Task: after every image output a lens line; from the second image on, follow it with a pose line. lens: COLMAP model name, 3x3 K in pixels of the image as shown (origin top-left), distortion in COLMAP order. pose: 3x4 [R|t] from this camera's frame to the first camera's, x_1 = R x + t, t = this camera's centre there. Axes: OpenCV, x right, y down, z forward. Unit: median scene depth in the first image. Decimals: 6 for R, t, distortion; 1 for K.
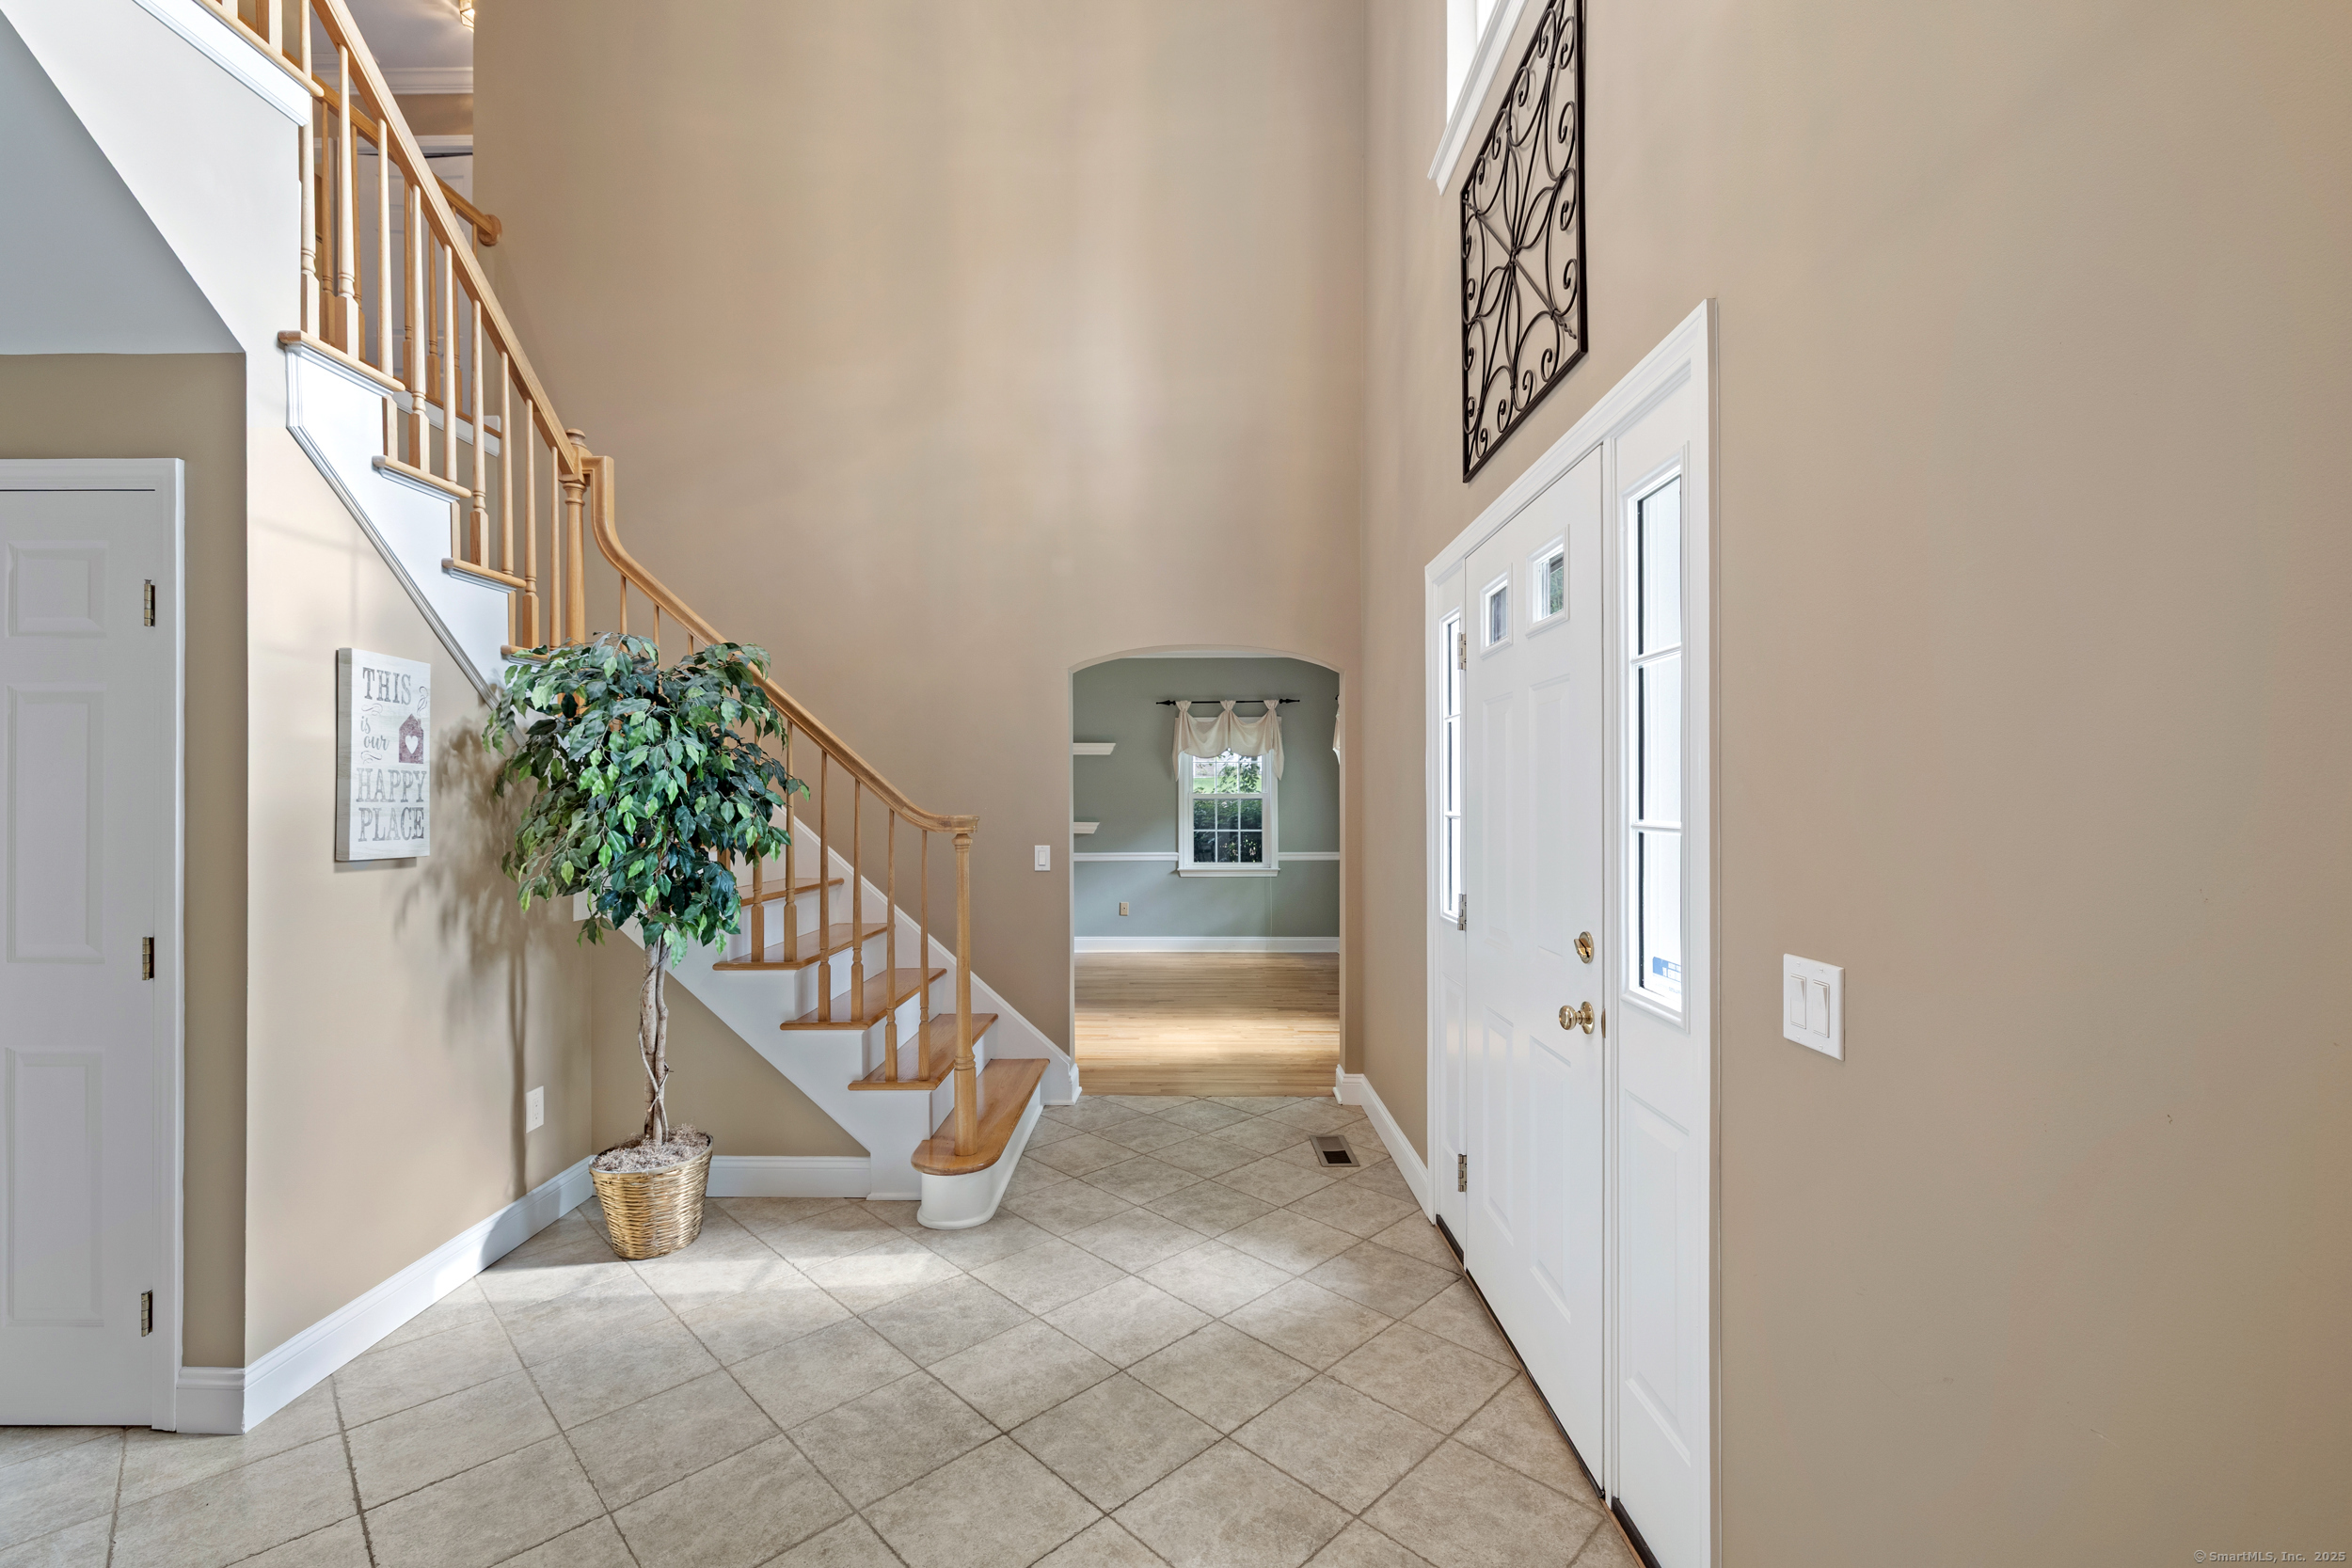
lens RADIAL K [[998.7, 0, 1171.0], [0, 998.7, 786.6], [0, 0, 1]] dist [-0.001867, -0.000222]
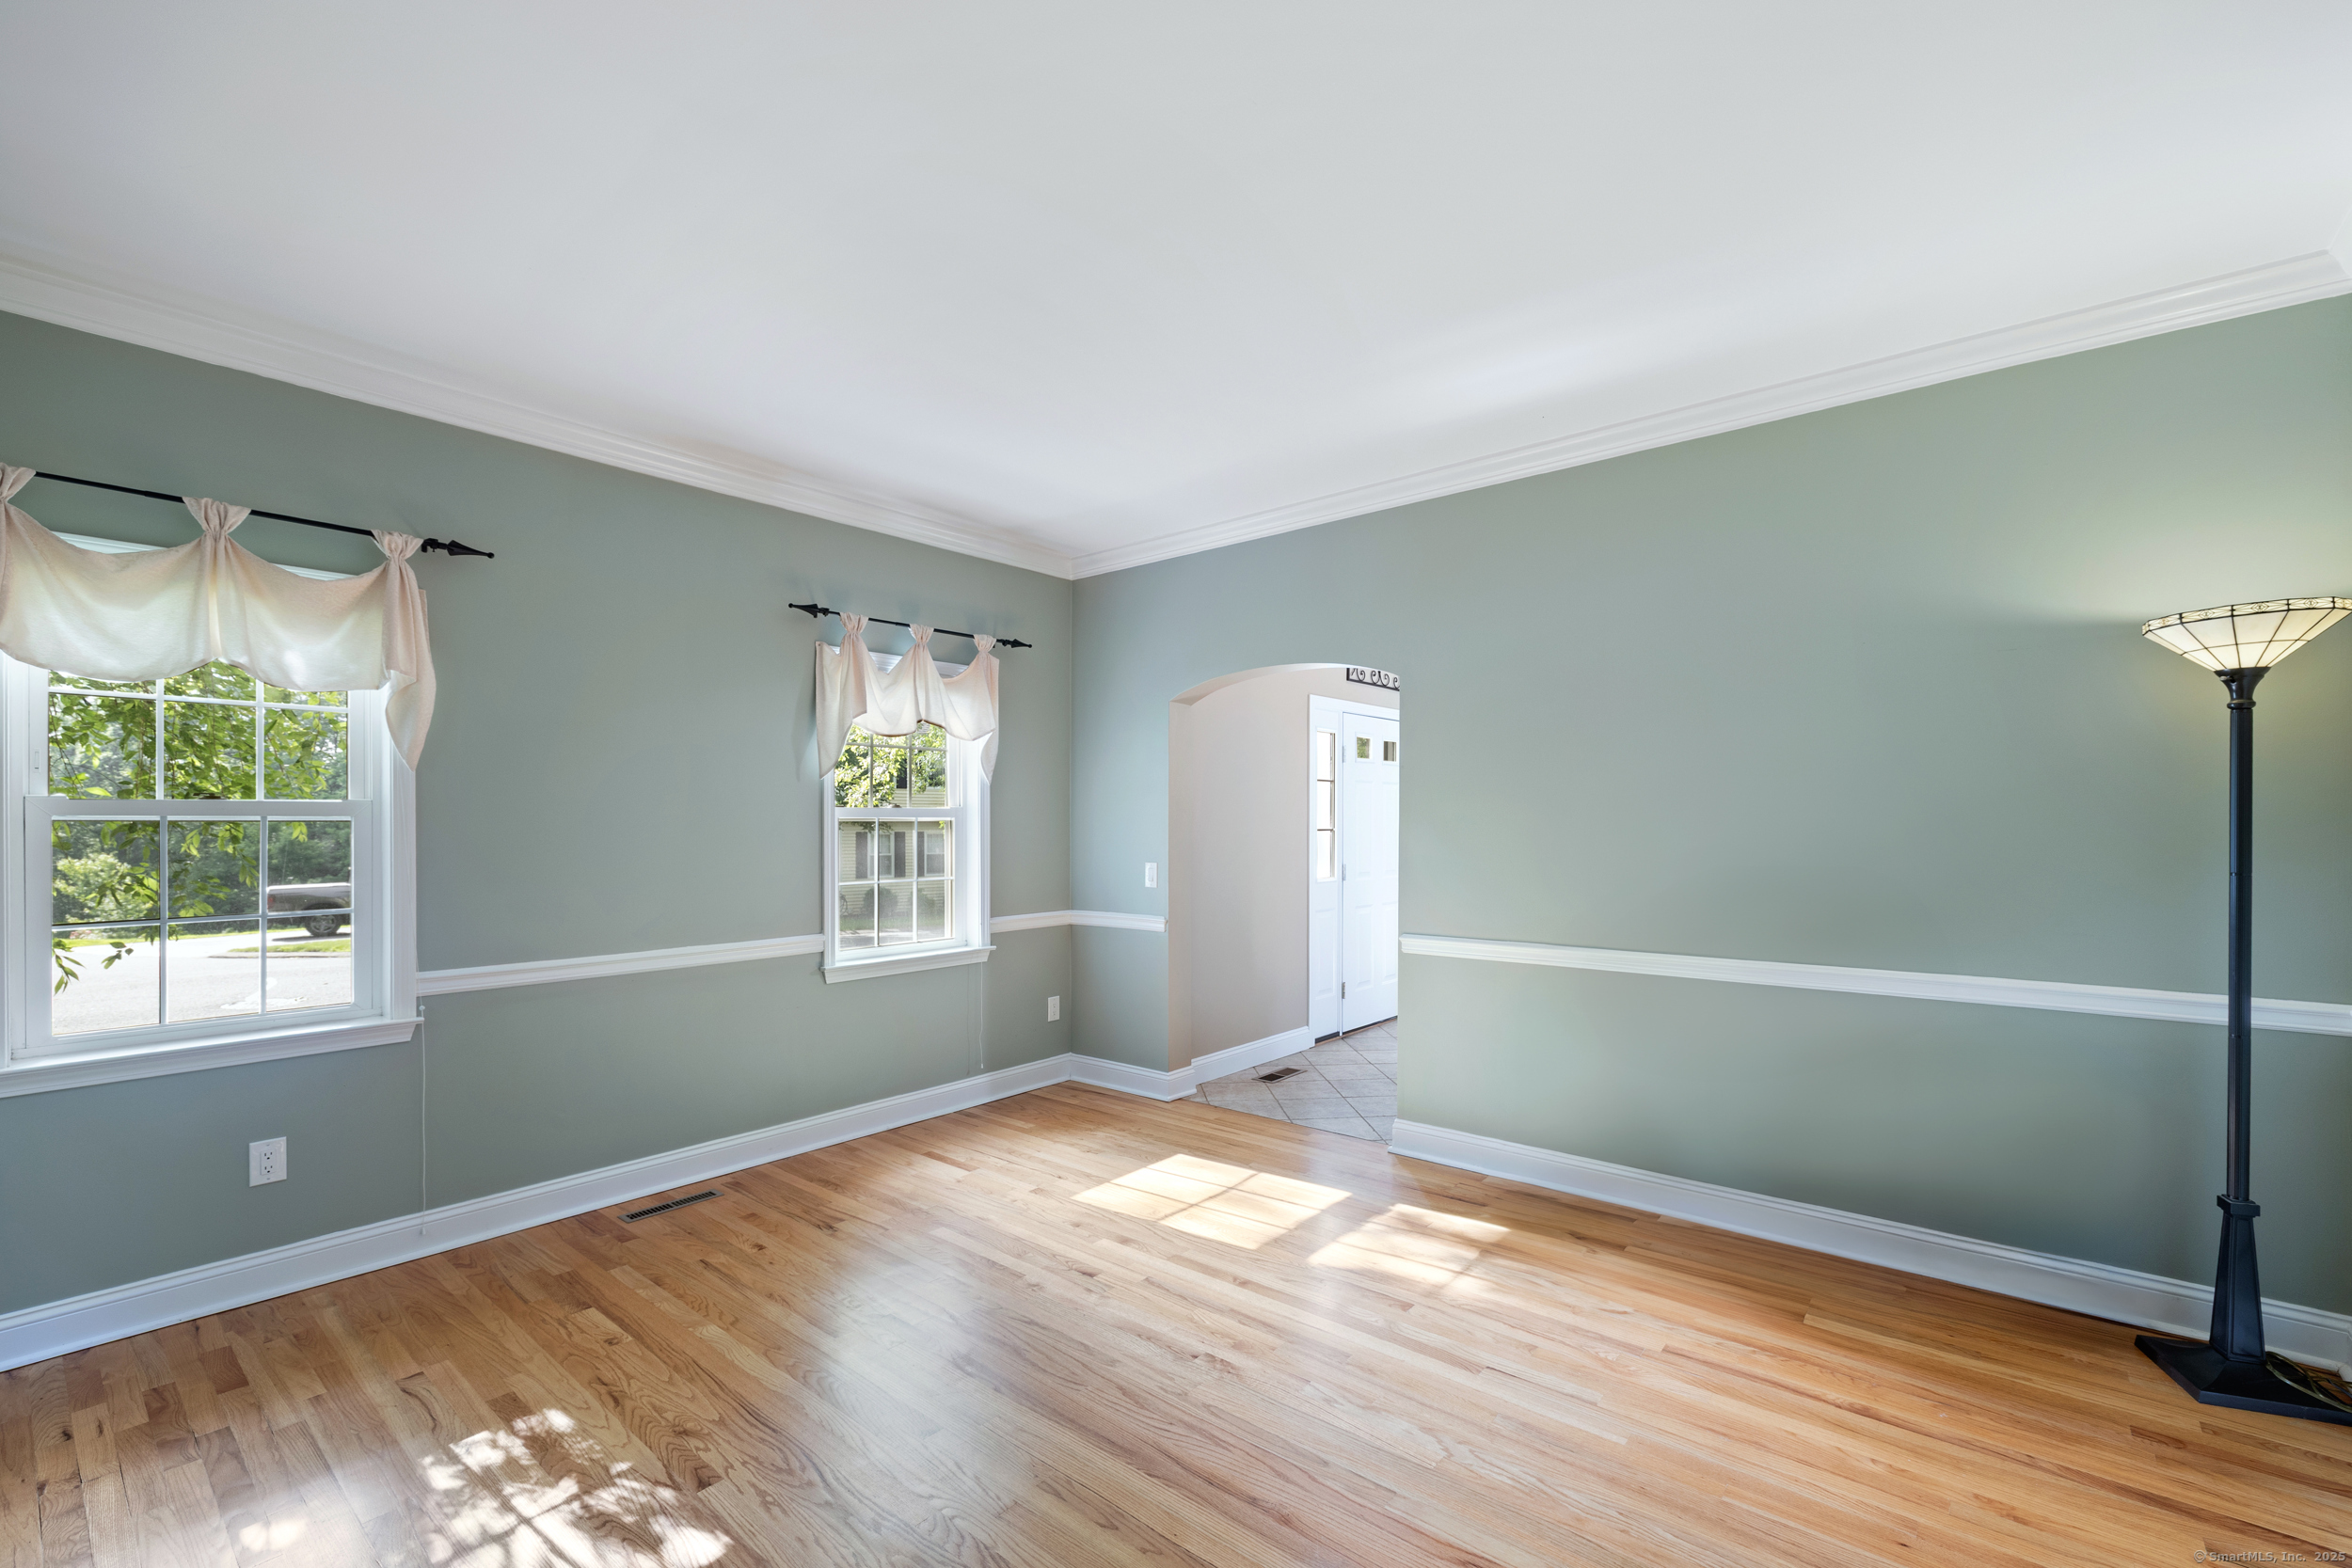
lens RADIAL K [[998.7, 0, 1188.6], [0, 998.7, 821.9], [0, 0, 1]] dist [-0.001867, -0.000222]
pose [[-0.772990, 0.000132, 0.634418, -0.264875], [-0.001372, 0.999997, -0.001880, 0.012923], [-0.634417, -0.002324, -0.772988, 0.951254]]
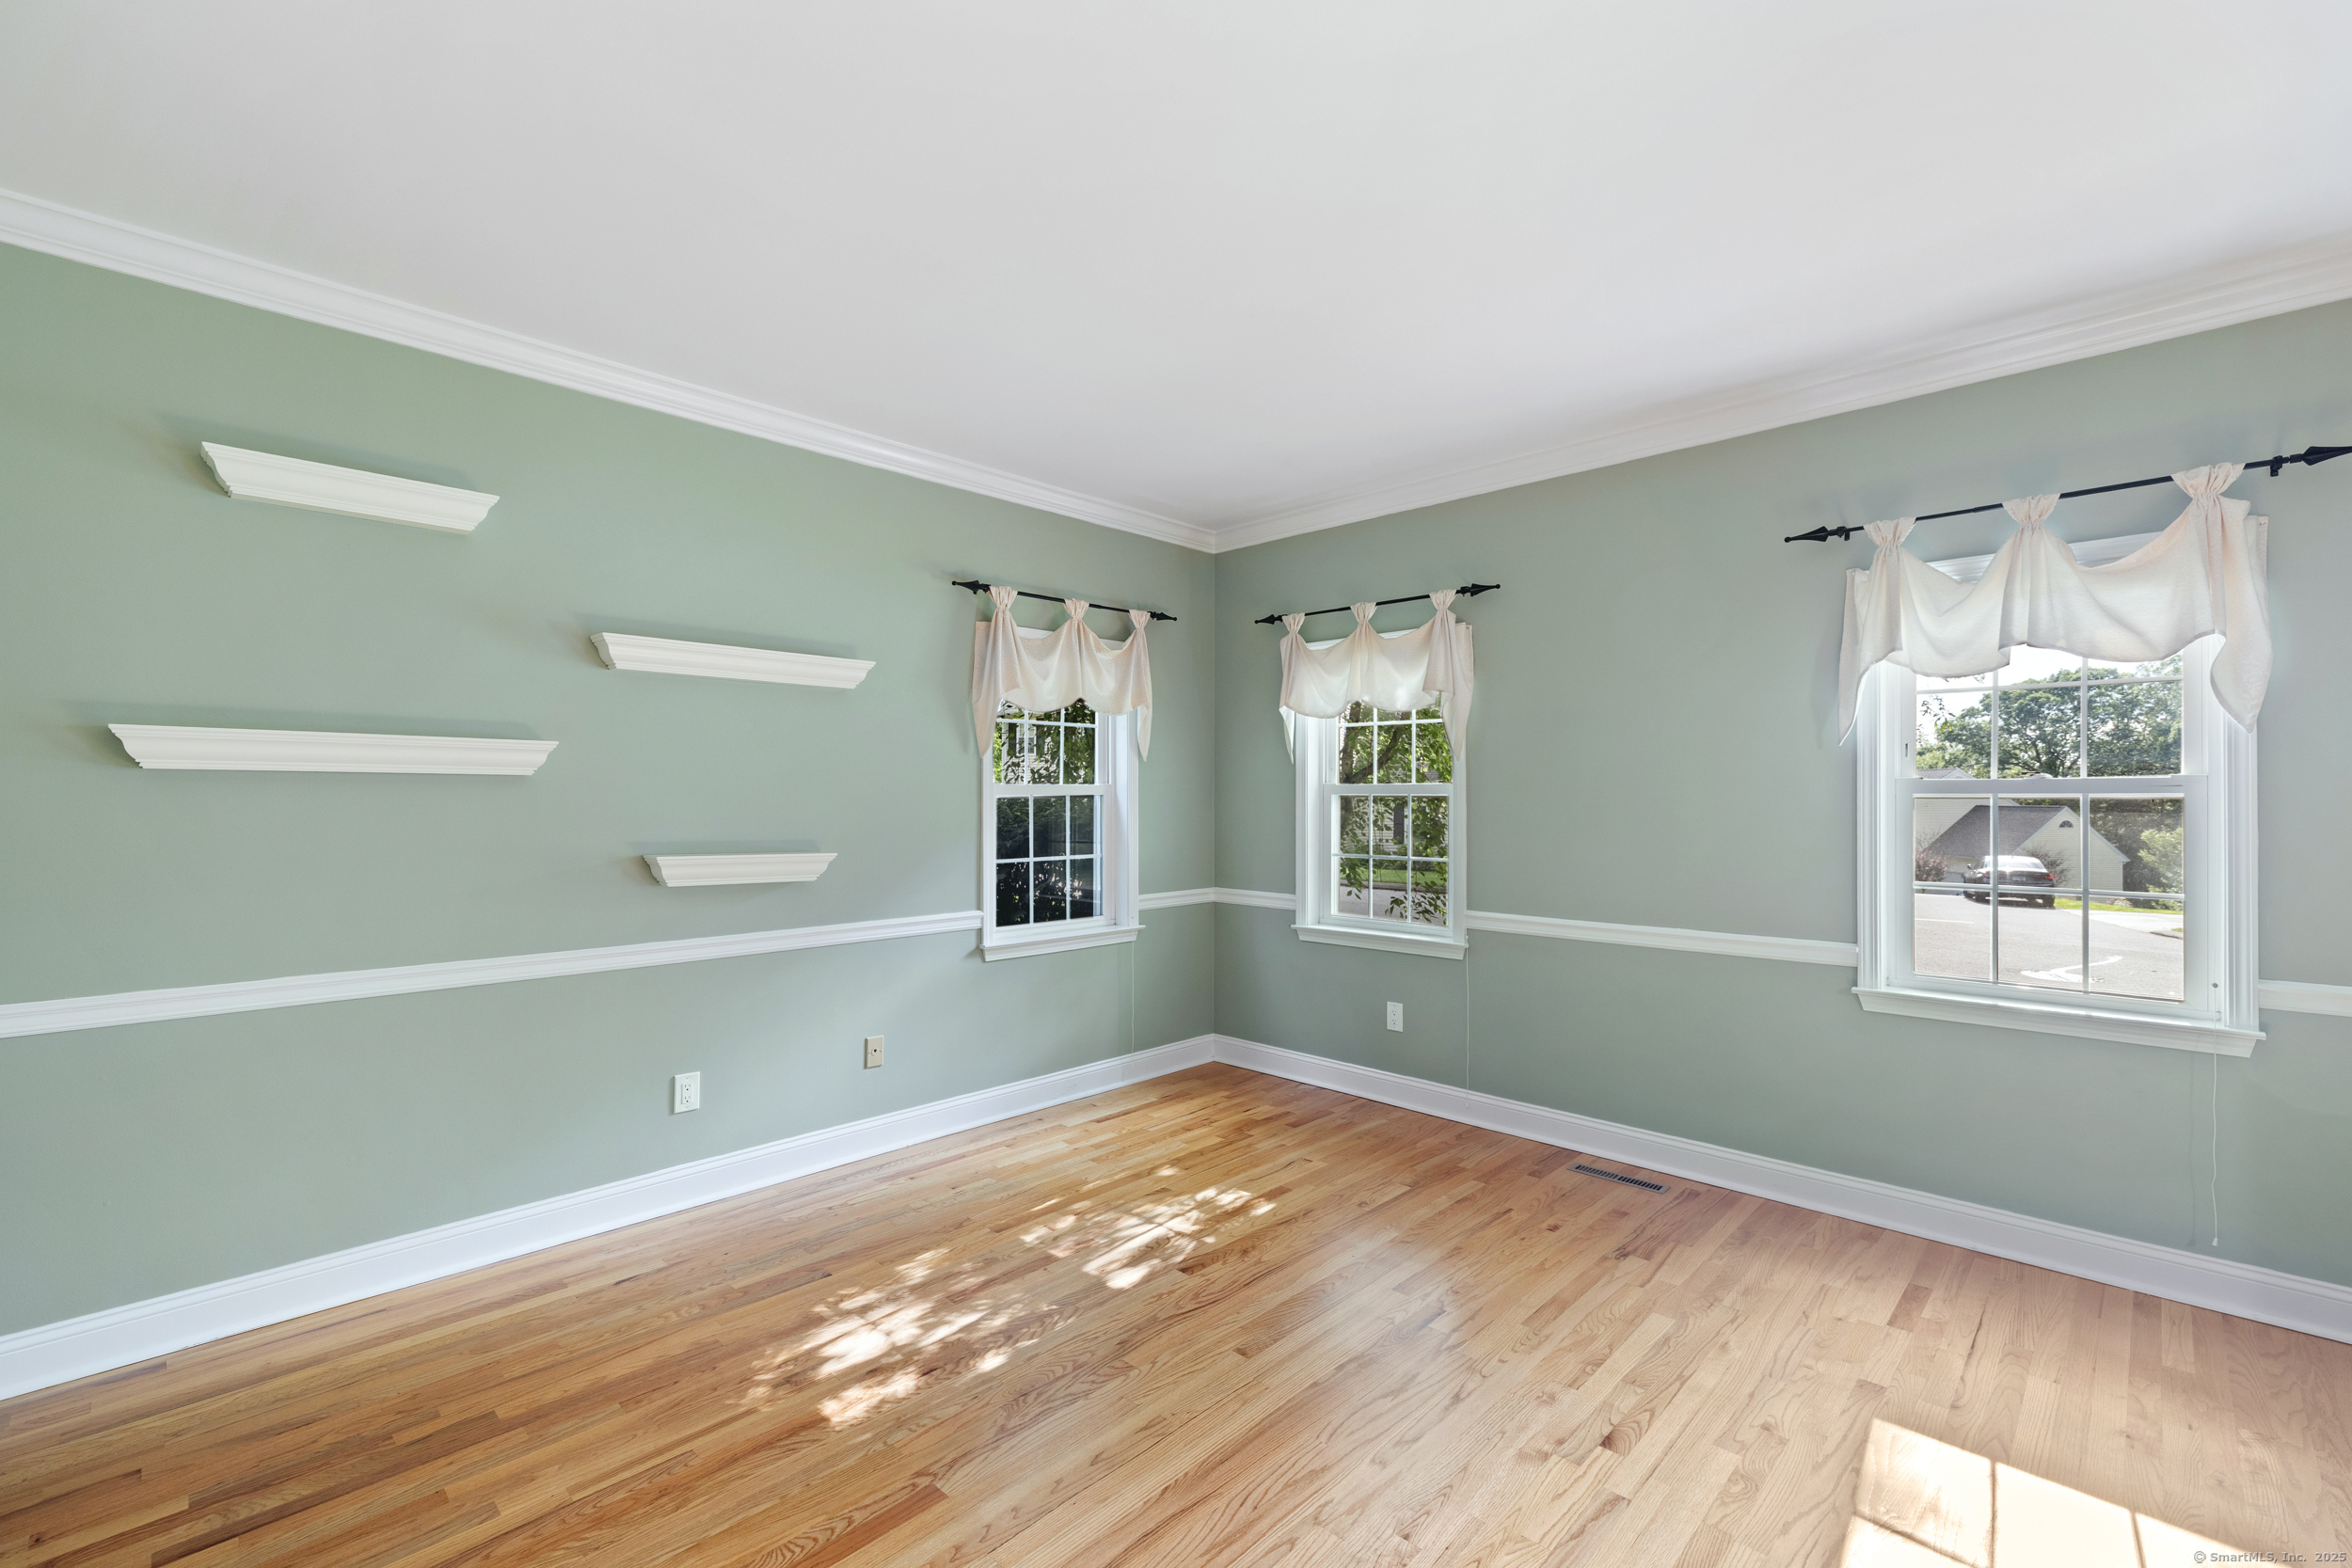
lens RADIAL K [[998.7, 0, 1175.2], [0, 998.7, 788.6], [0, 0, 1]] dist [-0.001867, -0.000222]
pose [[0.694933, 0.007591, 0.719035, -0.268505], [-0.004410, 0.999970, -0.006295, 0.011562], [-0.719061, 0.001203, 0.694946, 0.612268]]
